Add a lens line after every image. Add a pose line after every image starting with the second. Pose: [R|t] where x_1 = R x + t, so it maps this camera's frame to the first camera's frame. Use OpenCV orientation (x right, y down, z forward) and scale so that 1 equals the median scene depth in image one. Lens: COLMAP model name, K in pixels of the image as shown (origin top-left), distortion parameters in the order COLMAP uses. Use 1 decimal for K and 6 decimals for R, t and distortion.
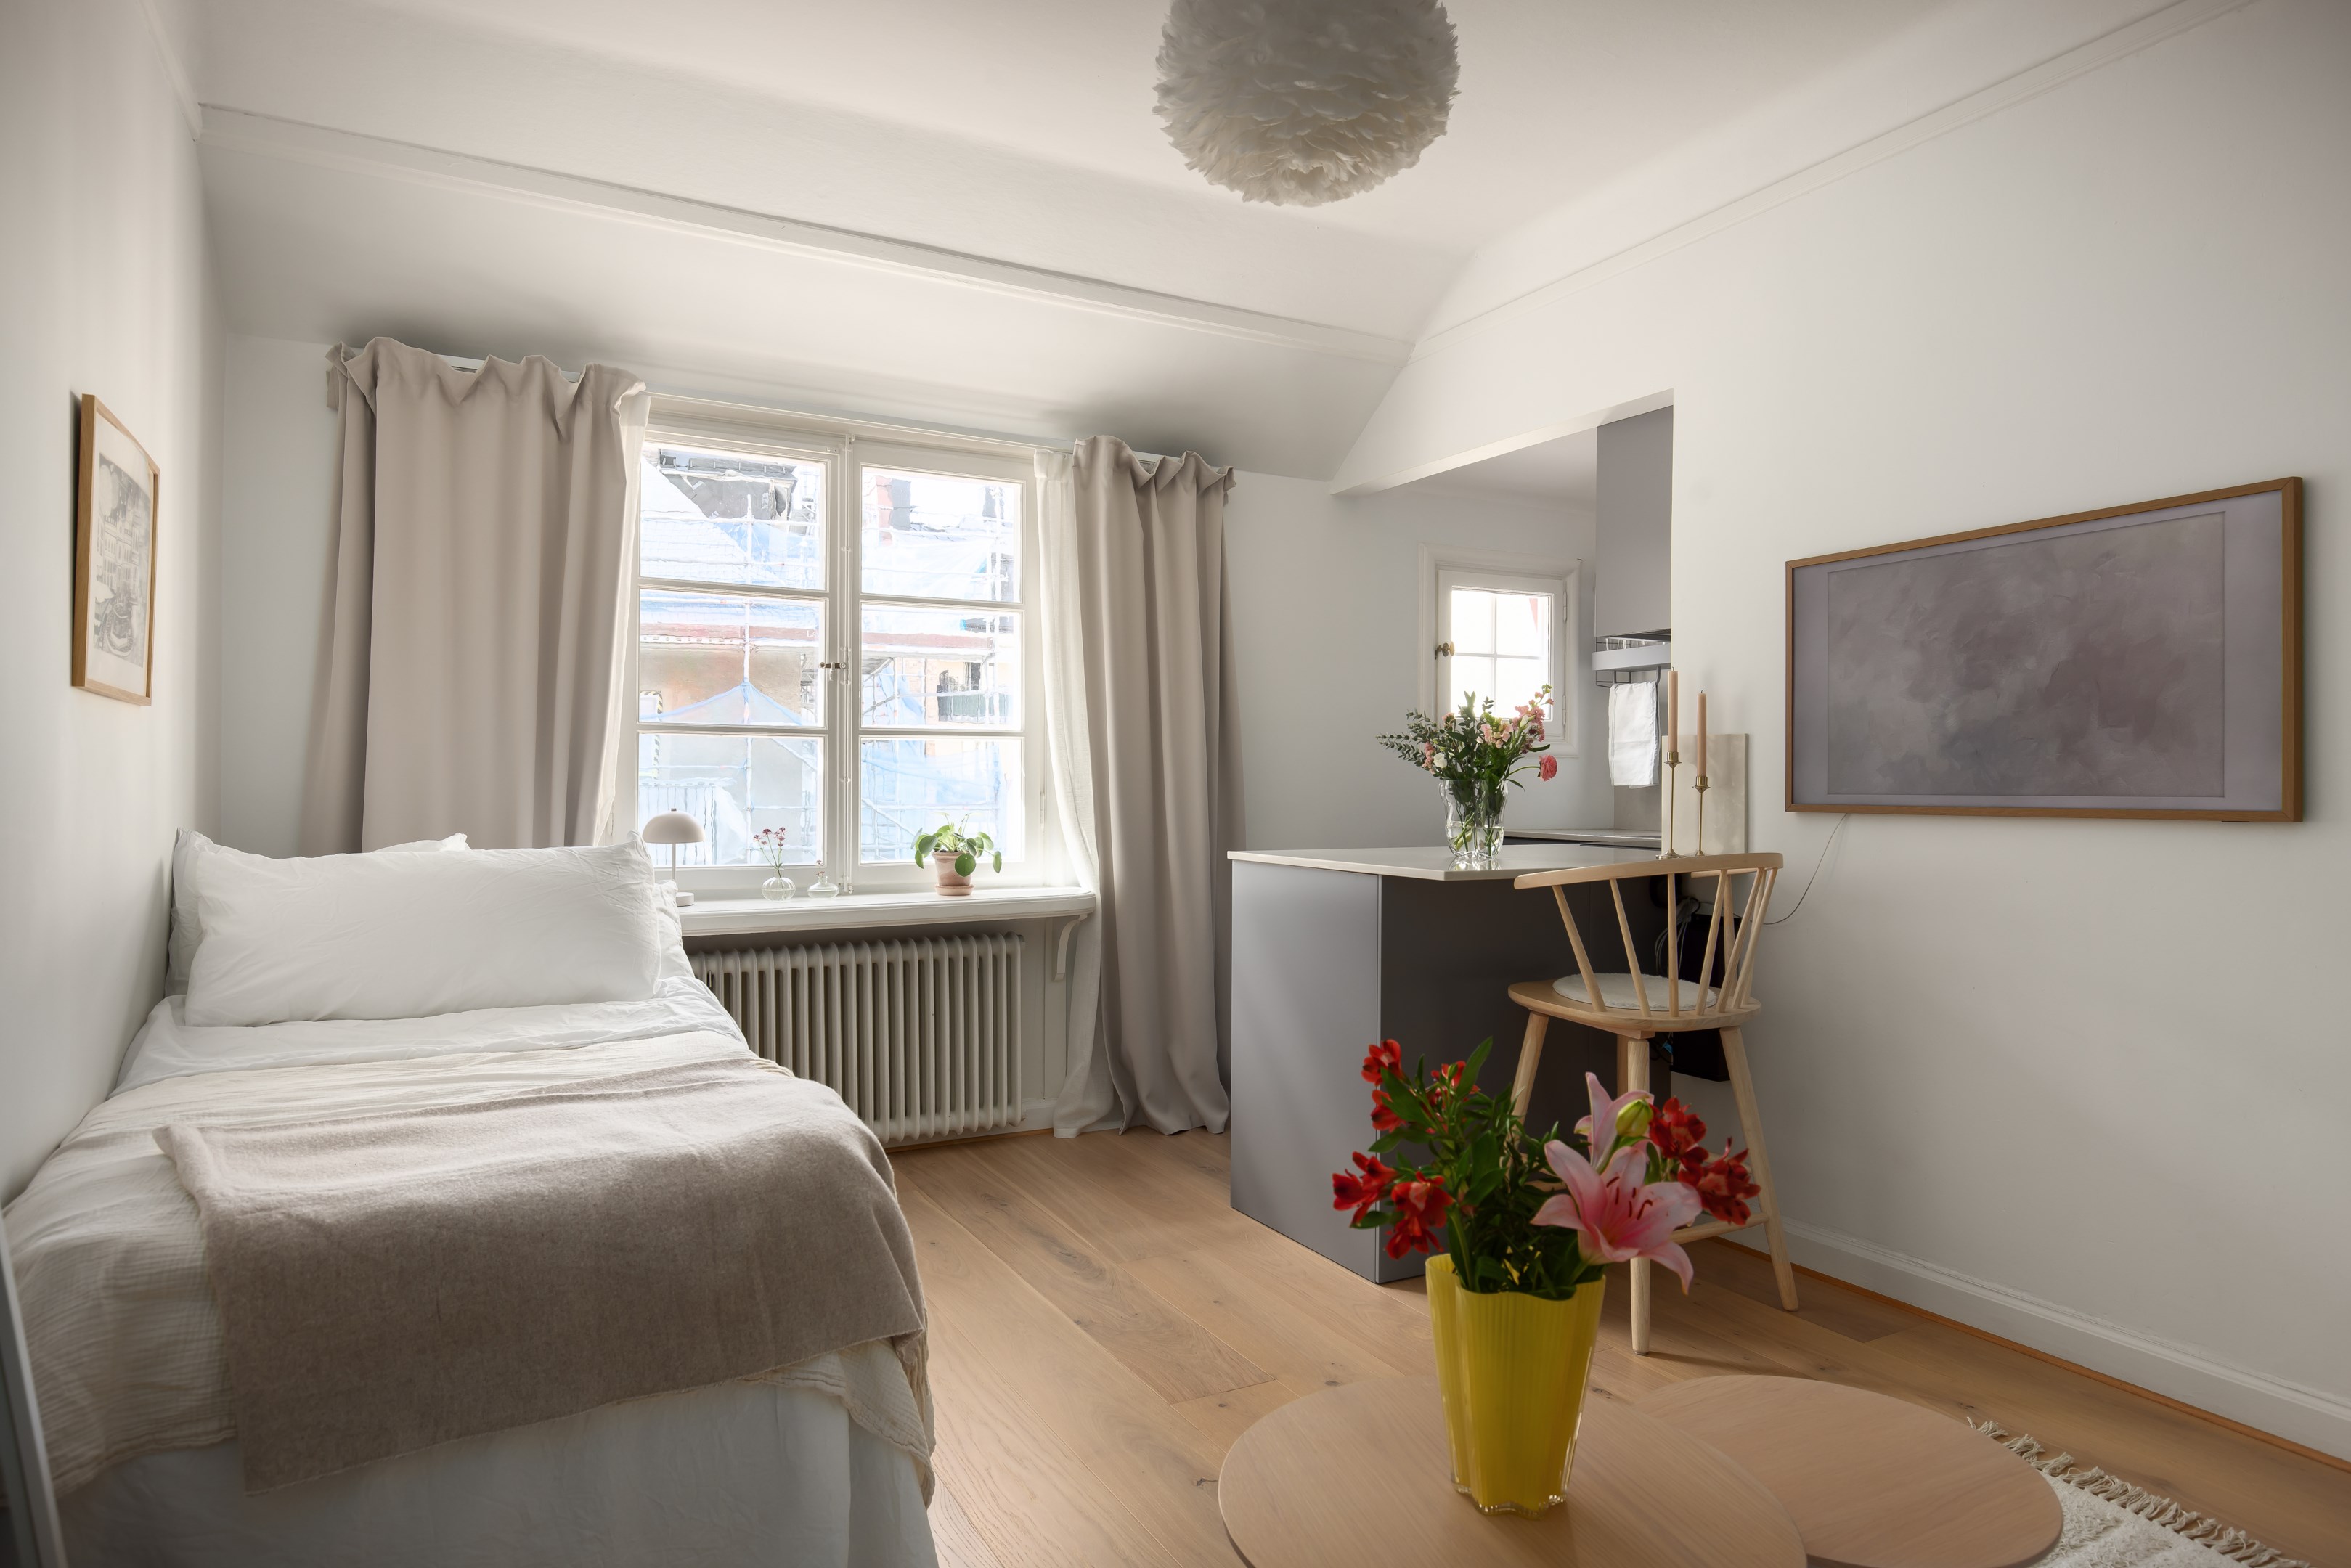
lens RADIAL K [[1398.0, 0, 1178.5], [0, 1398.0, 773.8], [0, 0, 1]] dist [-0.005311, 0.008343]
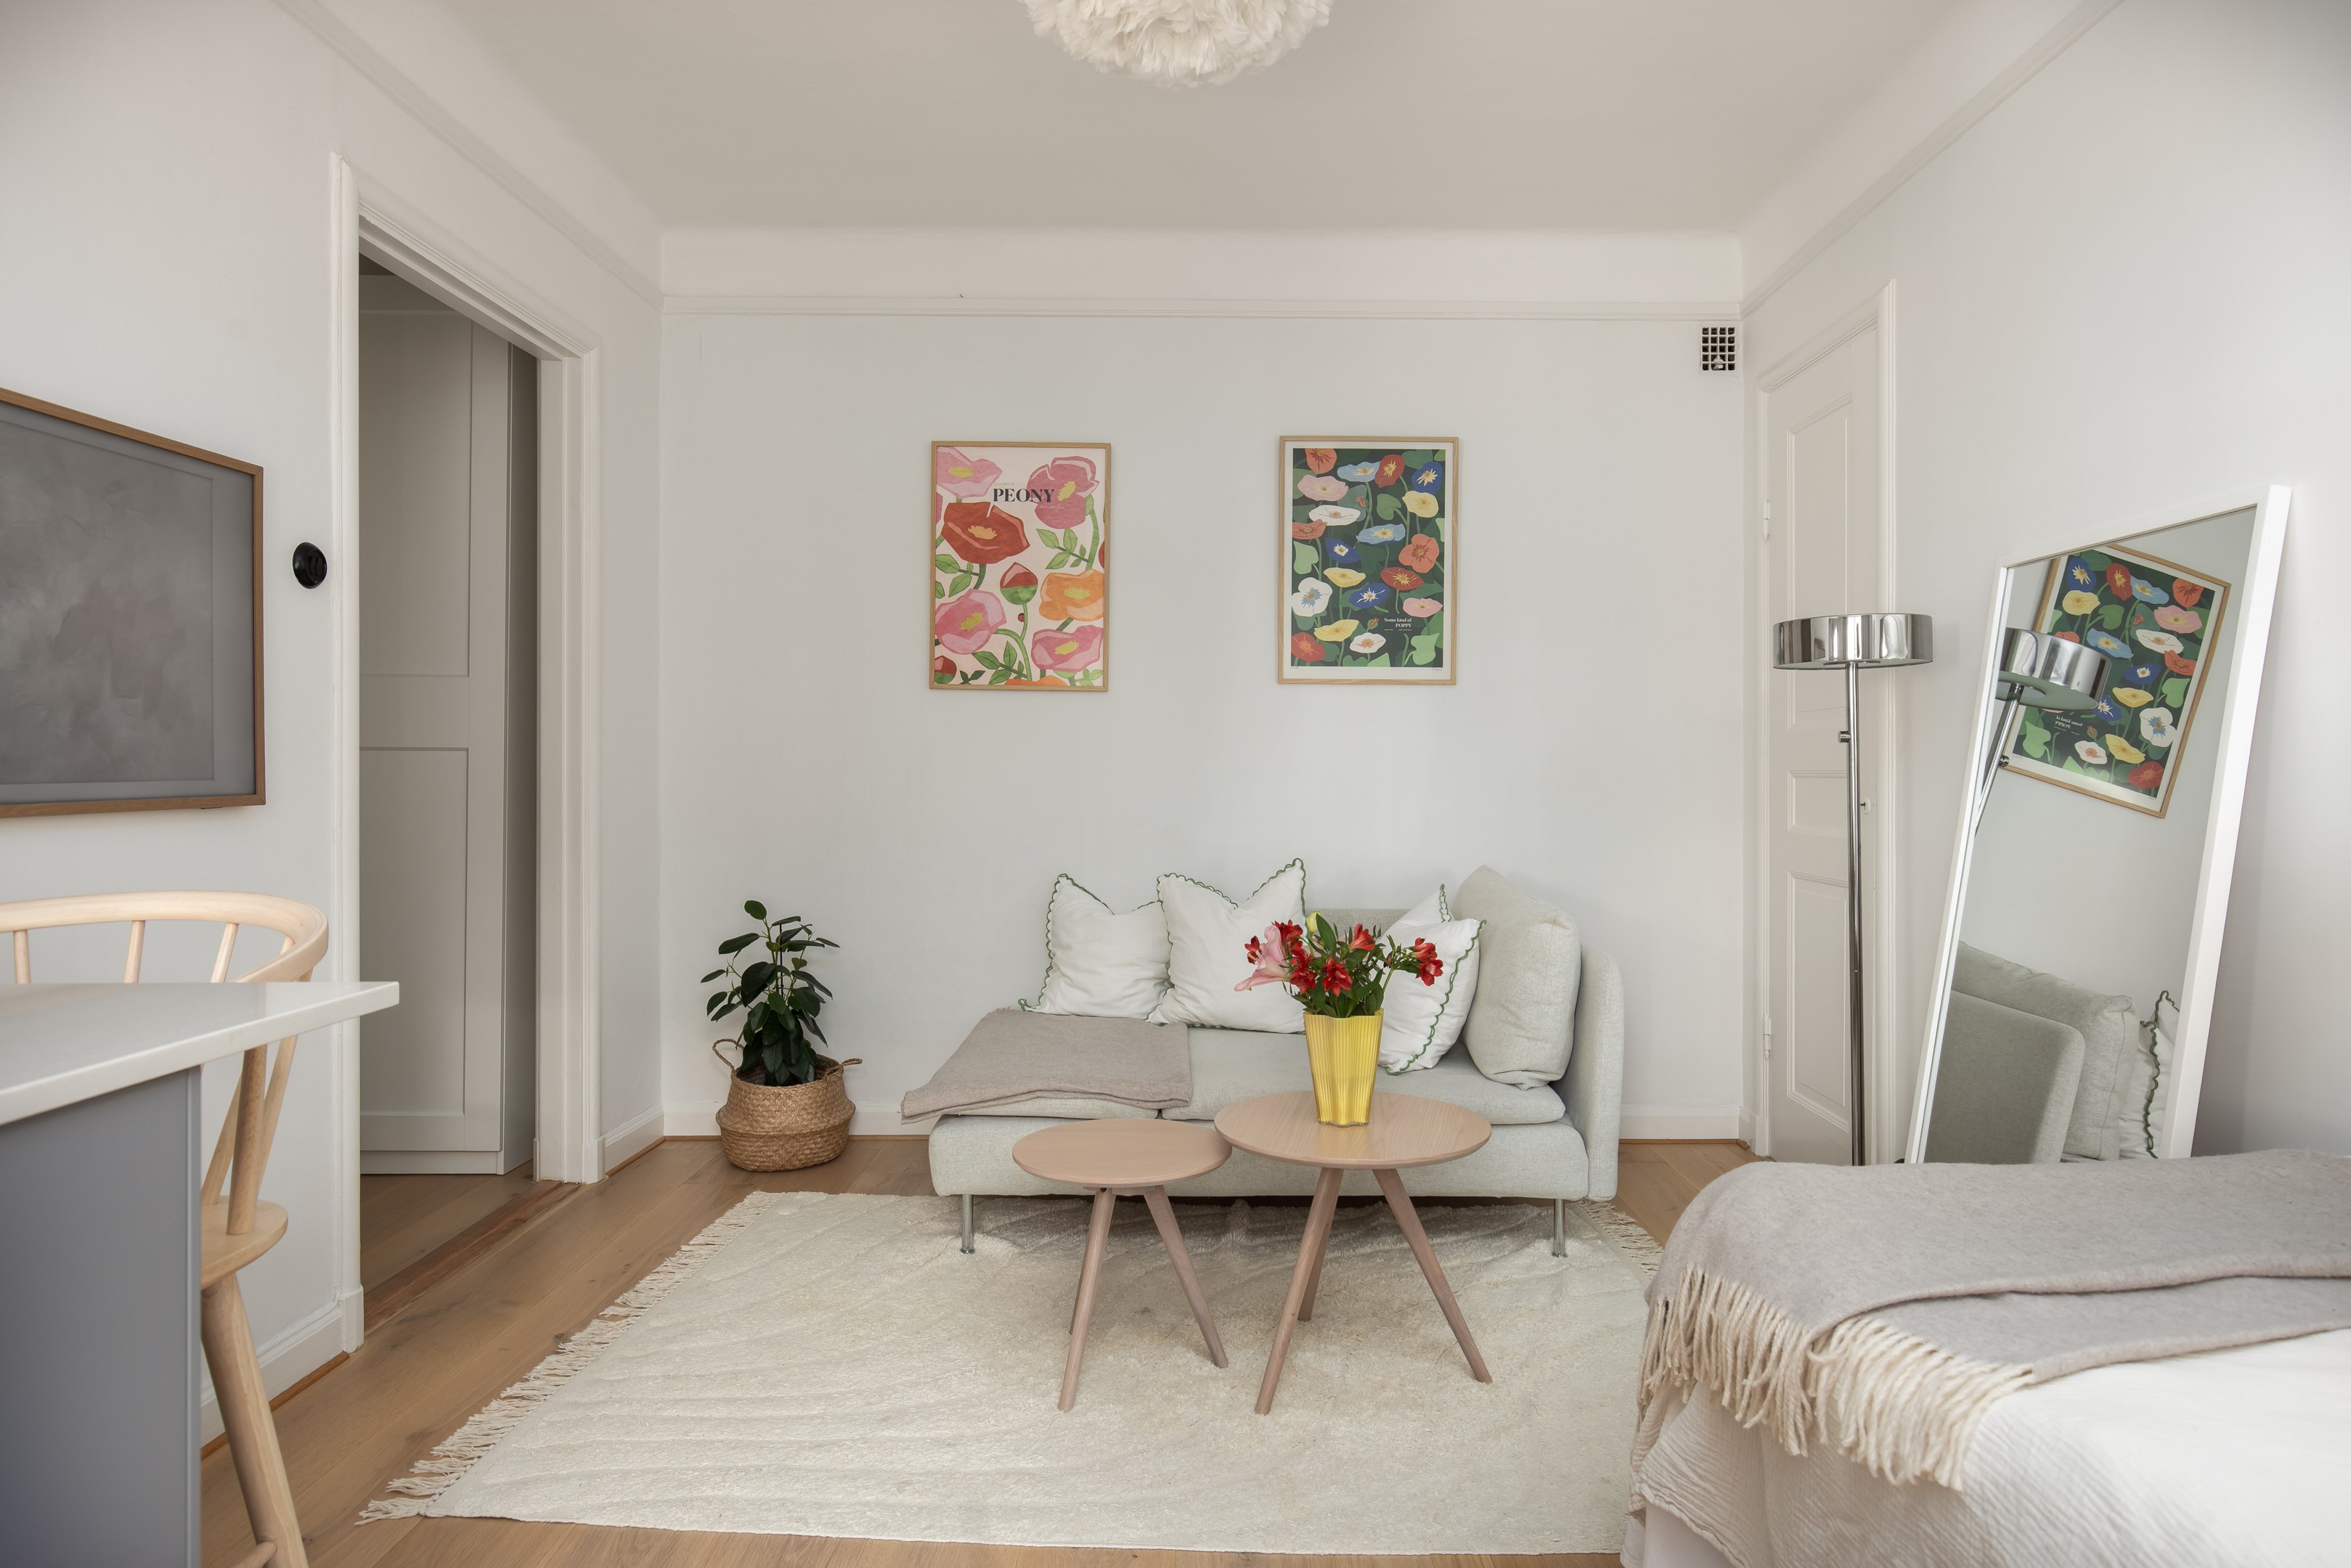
lens RADIAL K [[1398.0, 0, 1178.9], [0, 1398.0, 773.9], [0, 0, 1]] dist [-0.005311, 0.008343]
pose [[-0.874940, -0.010109, 0.484126, -0.177371], [-0.007859, 0.999947, 0.006677, 0.000754], [-0.484167, 0.002037, -0.874973, 0.931706]]
